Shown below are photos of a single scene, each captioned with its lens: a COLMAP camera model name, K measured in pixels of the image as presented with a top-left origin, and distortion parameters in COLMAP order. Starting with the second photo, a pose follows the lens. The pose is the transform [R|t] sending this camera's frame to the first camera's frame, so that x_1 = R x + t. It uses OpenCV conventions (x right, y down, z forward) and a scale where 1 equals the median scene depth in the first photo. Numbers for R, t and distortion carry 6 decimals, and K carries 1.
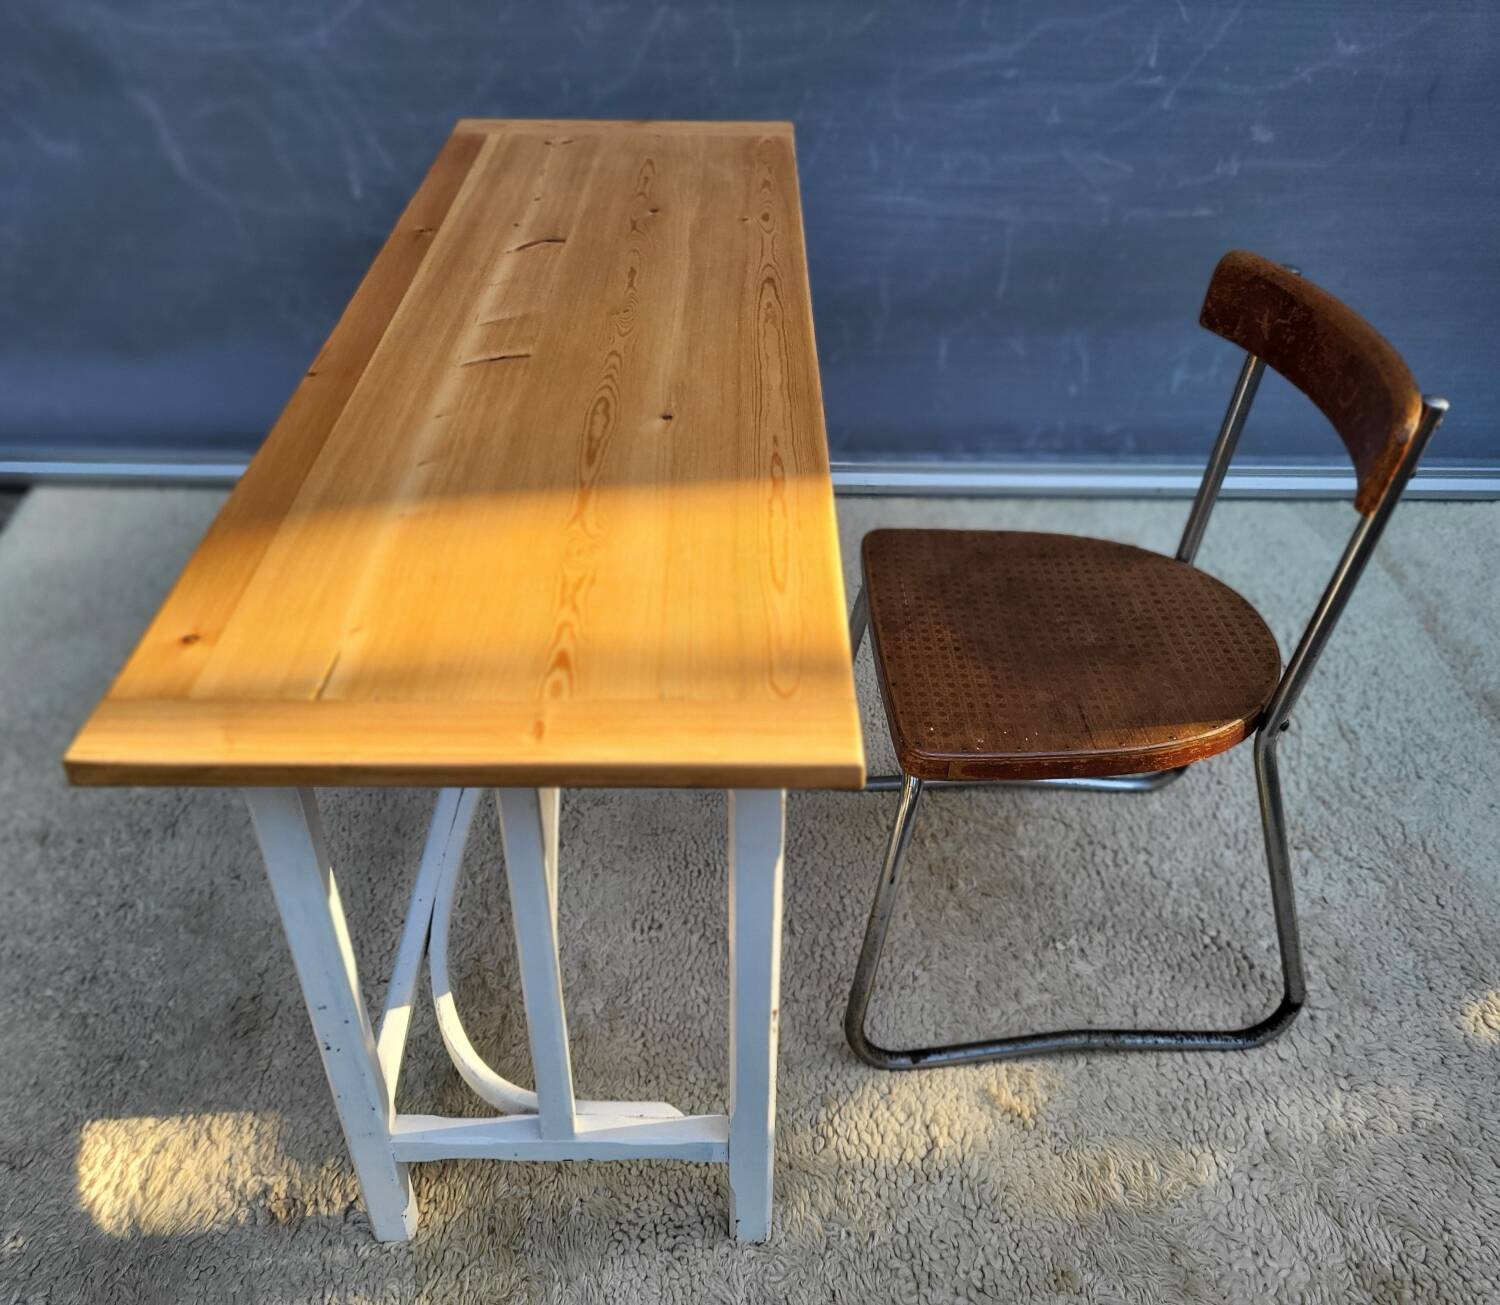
lens RADIAL K [[1324.3, 0, 730.8], [0, 1324.3, 652.1], [0, 0, 1]] dist [0.045595, -0.030188]
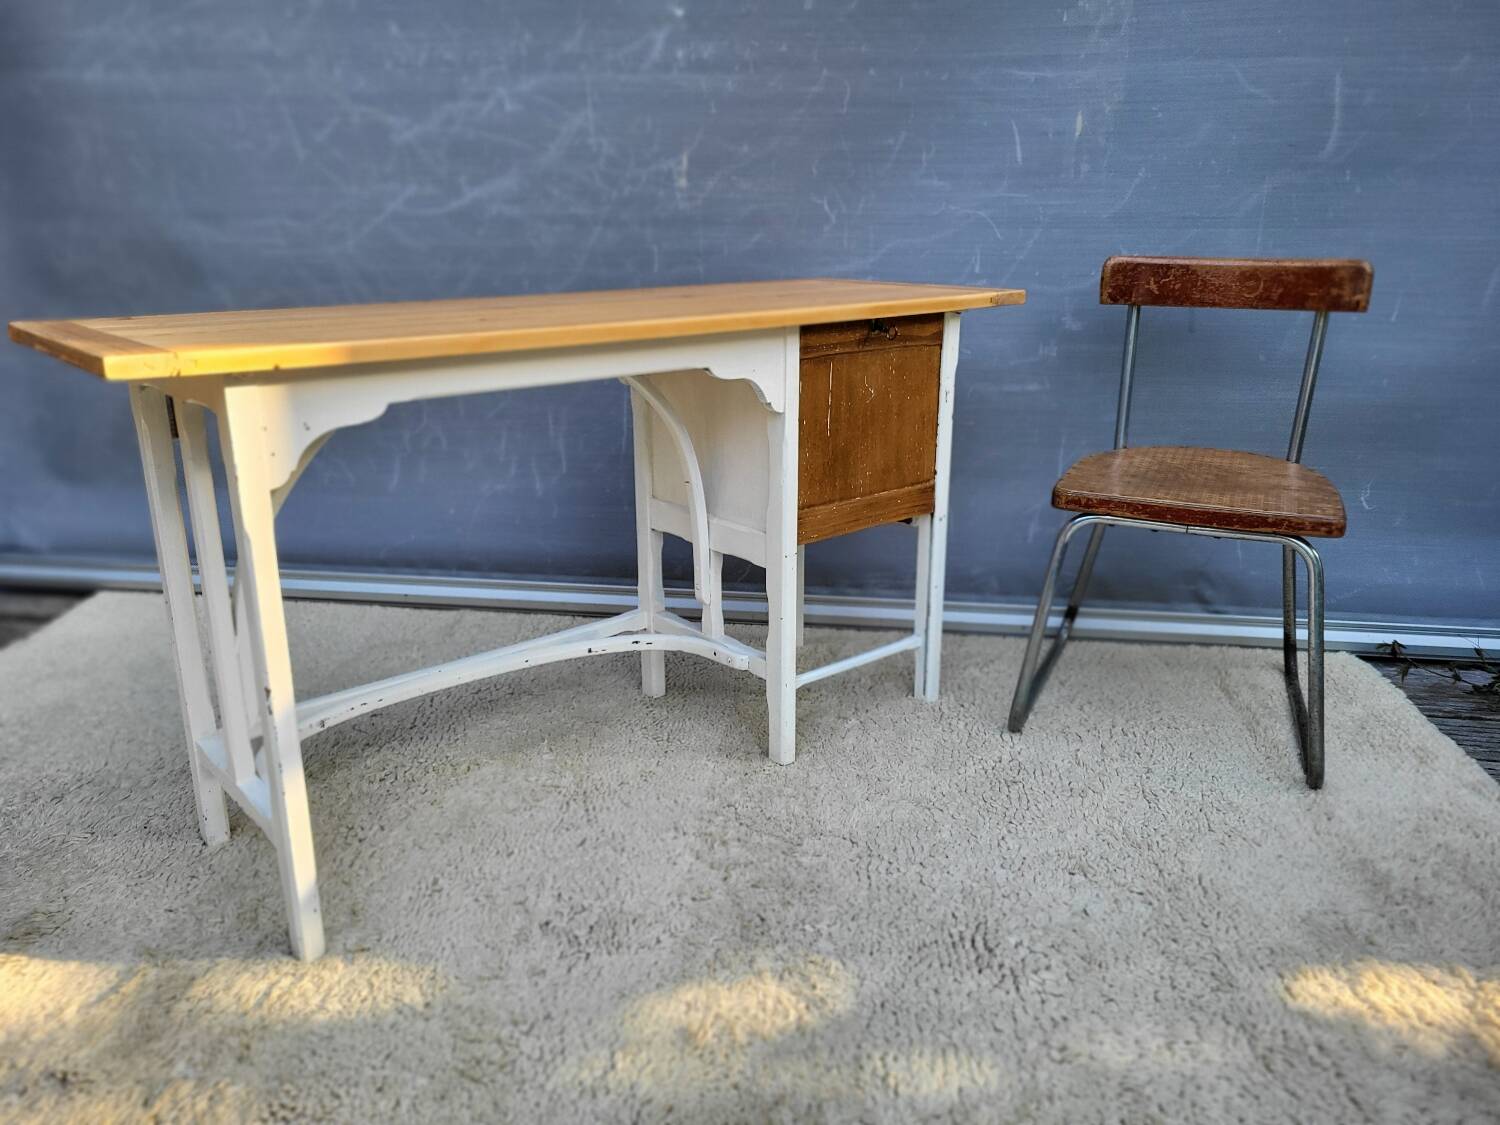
lens RADIAL K [[1142.0, 0, 746.1], [0, 1142.0, 571.8], [0, 0, 1]] dist [0.050359, -0.043743]
pose [[0.992585, 0.033673, -0.116797, 0.319729], [-0.072106, 0.936658, -0.342742, 0.294933], [0.097858, 0.348623, 0.932141, 0.086198]]
